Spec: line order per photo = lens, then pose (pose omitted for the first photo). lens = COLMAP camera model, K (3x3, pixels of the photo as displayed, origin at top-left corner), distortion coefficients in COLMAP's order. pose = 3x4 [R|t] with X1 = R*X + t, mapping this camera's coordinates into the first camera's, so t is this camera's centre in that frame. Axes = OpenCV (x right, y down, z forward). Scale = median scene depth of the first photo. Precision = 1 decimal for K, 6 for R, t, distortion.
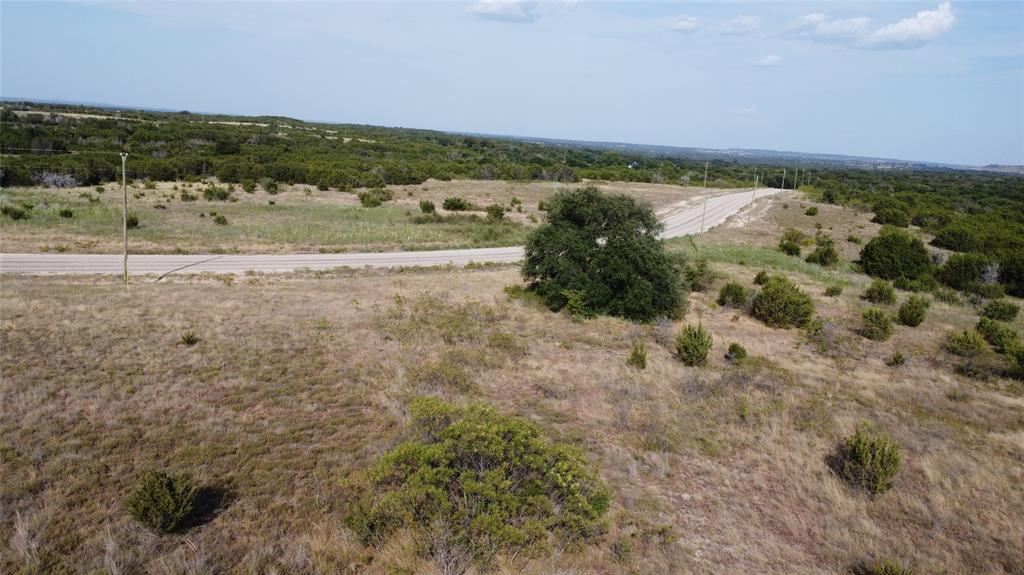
lens RADIAL K [[759.2, 0, 511.2], [0, 759.2, 283.9], [0, 0, 1]] dist [-0.002154, 0.004367]
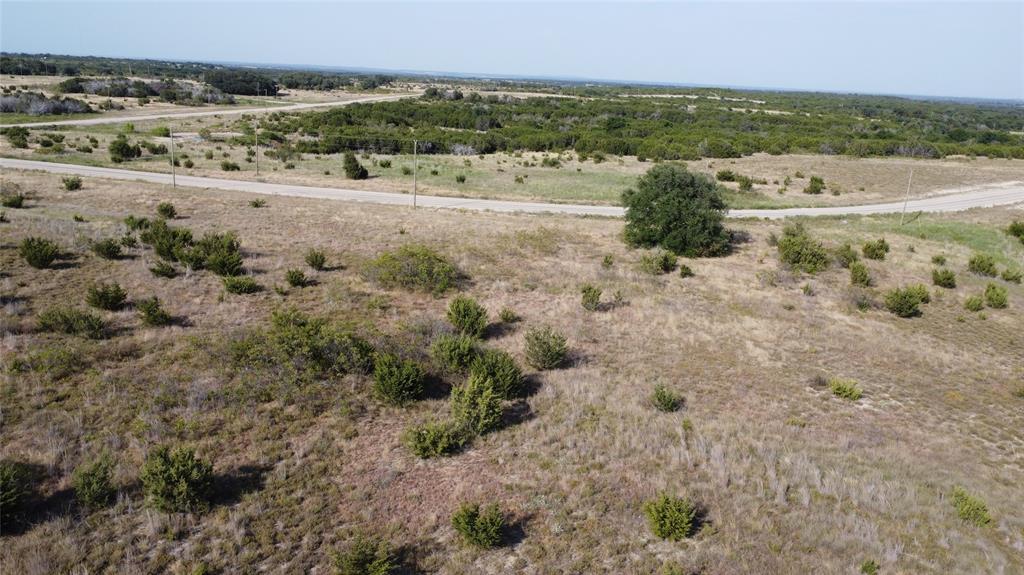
lens RADIAL K [[759.2, 0, 505.7], [0, 759.2, 288.8], [0, 0, 1]] dist [-0.002154, 0.004367]
pose [[0.838854, 0.112459, -0.532613, 0.736448], [-0.088131, 0.993576, 0.070984, 0.042730], [0.537175, -0.012606, 0.843377, -0.476967]]
